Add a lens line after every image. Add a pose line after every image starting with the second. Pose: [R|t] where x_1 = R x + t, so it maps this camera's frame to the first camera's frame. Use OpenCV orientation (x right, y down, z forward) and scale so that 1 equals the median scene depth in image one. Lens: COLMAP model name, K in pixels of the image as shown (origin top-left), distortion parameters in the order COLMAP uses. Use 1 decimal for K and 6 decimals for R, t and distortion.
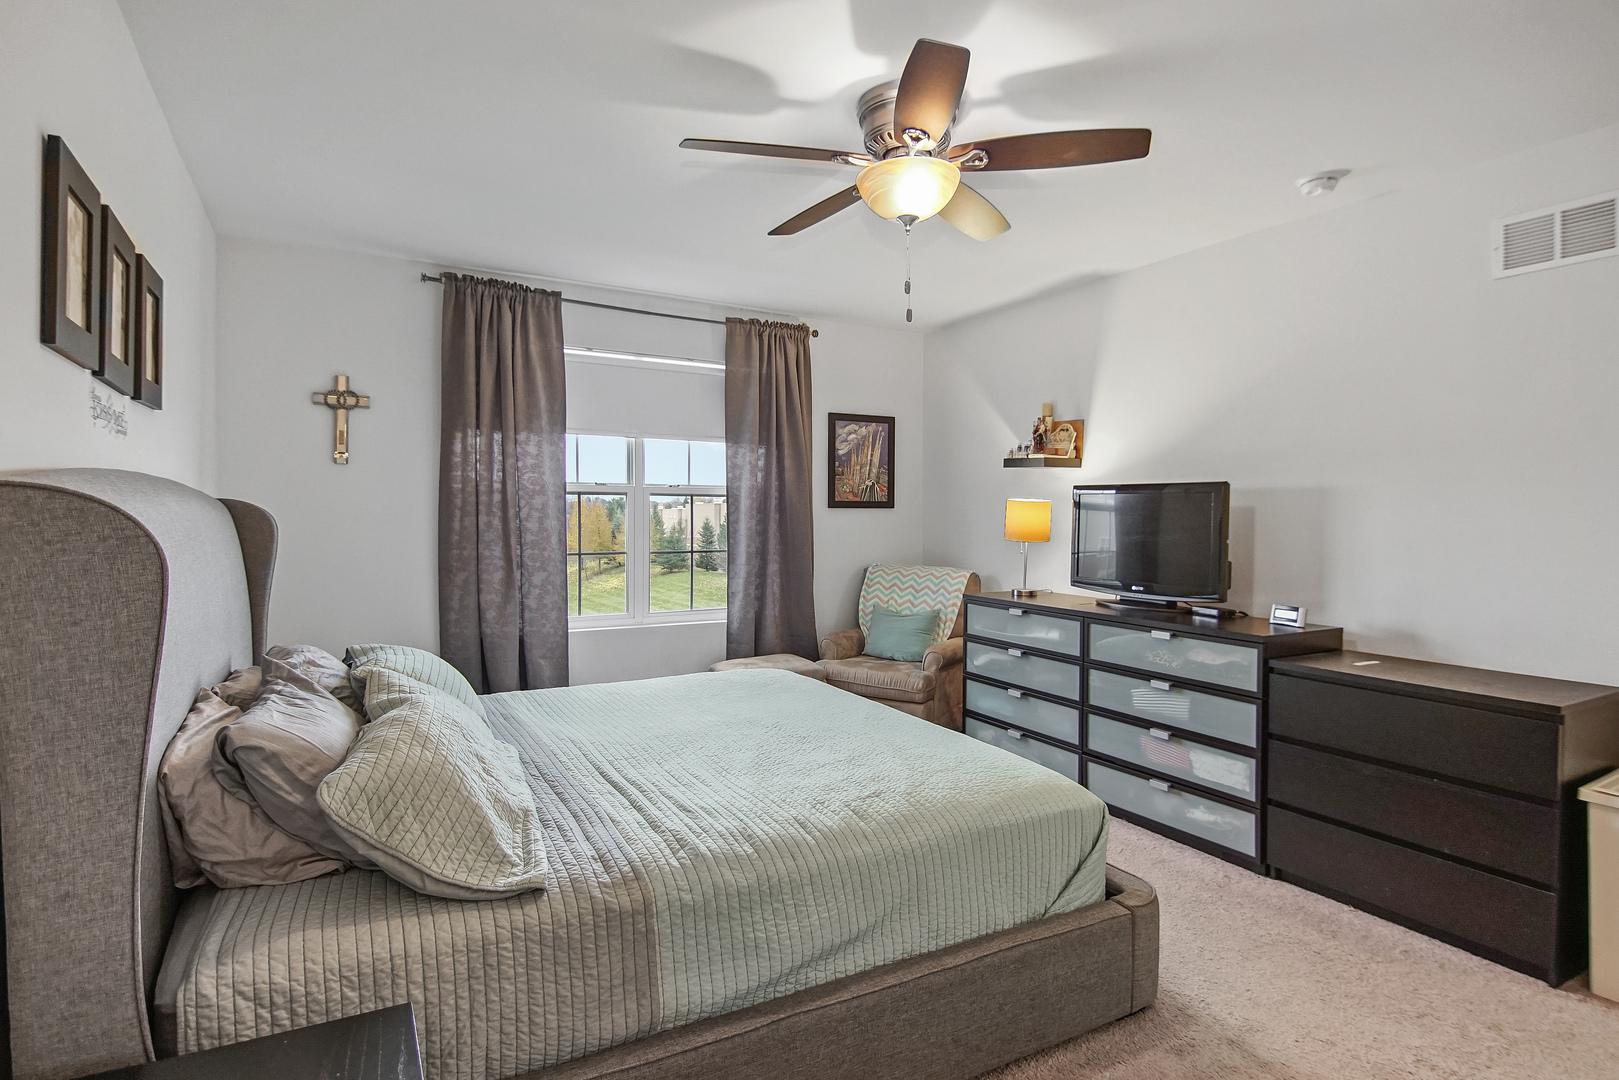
lens RADIAL K [[829.5, 0, 810.2], [0, 829.5, 515.5], [0, 0, 1]] dist [0.032231, -0.000764]
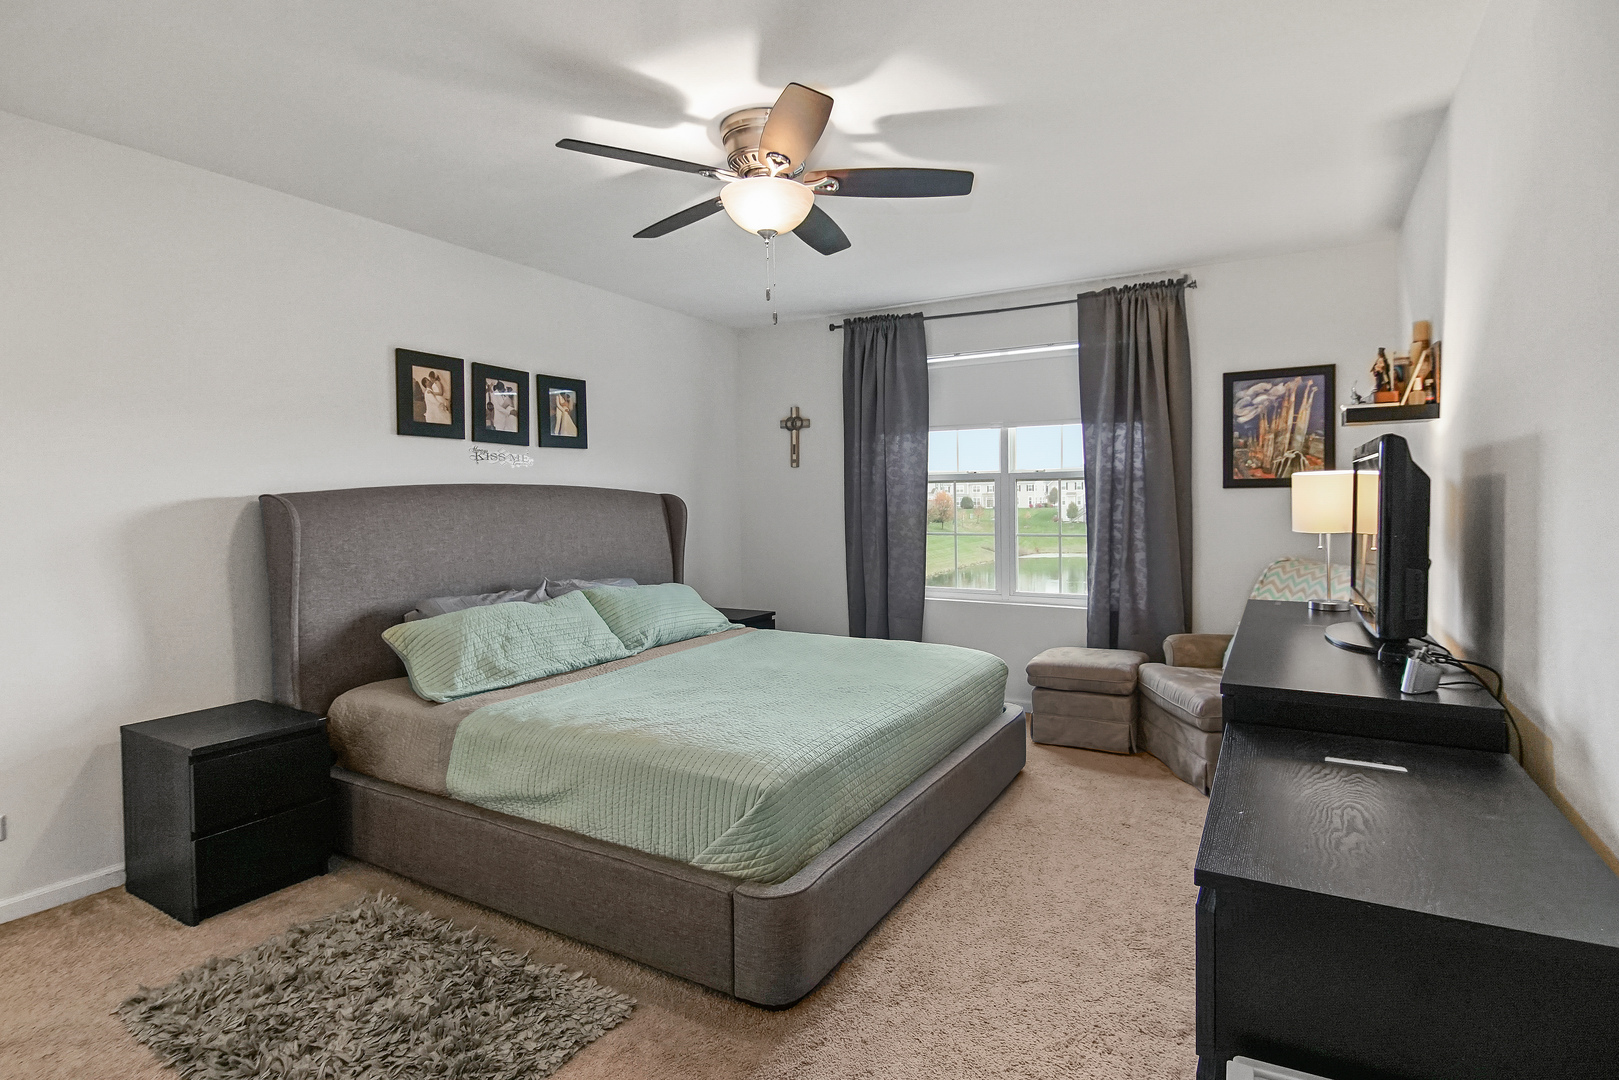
lens RADIAL K [[823.3, 0, 853.8], [0, 823.3, 504.5], [0, 0, 1]] dist [0.029132, -0.000393]
pose [[0.525755, -0.005743, -0.850617, 0.644186], [0.010376, 0.999946, -0.000338, 0.004339], [0.850573, -0.008648, 0.525786, 0.298919]]
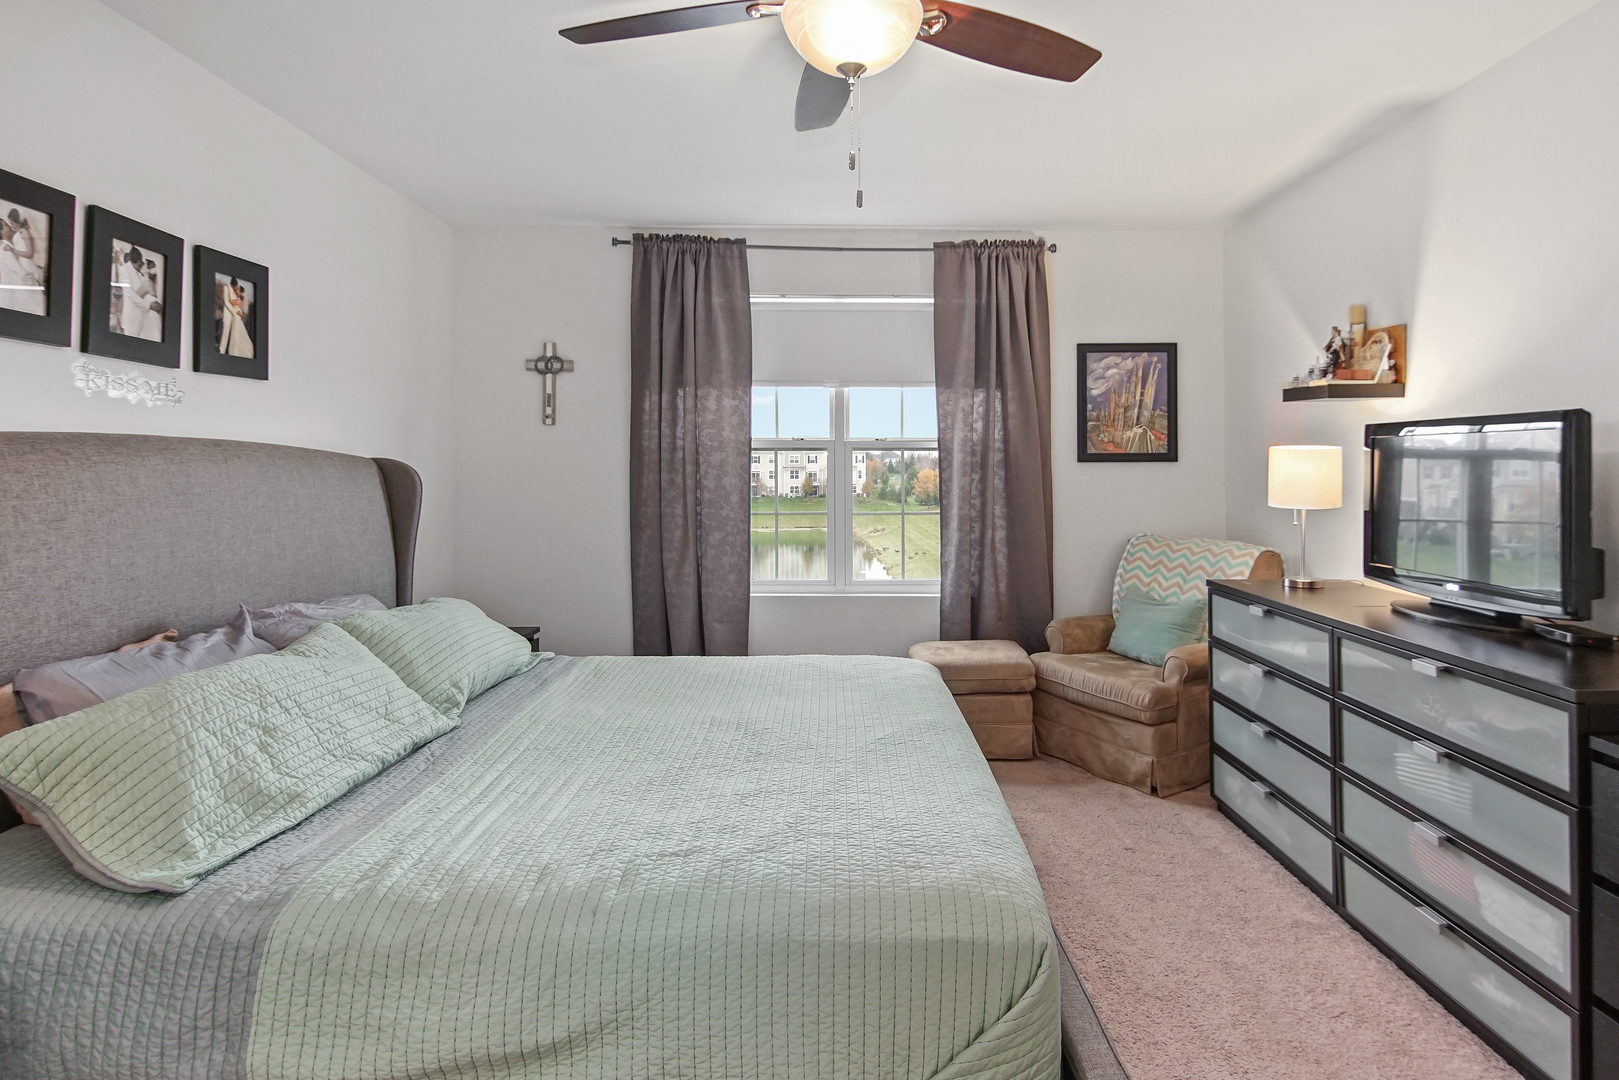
lens RADIAL K [[865.9, 0, 849.3], [0, 865.9, 449.8], [0, 0, 1]] dist [0.036437, -0.022691]
pose [[0.877858, -0.016334, -0.478642, 0.277759], [0.003136, 0.999593, -0.028360, 0.002617], [0.478911, 0.023395, 0.877552, 0.189147]]
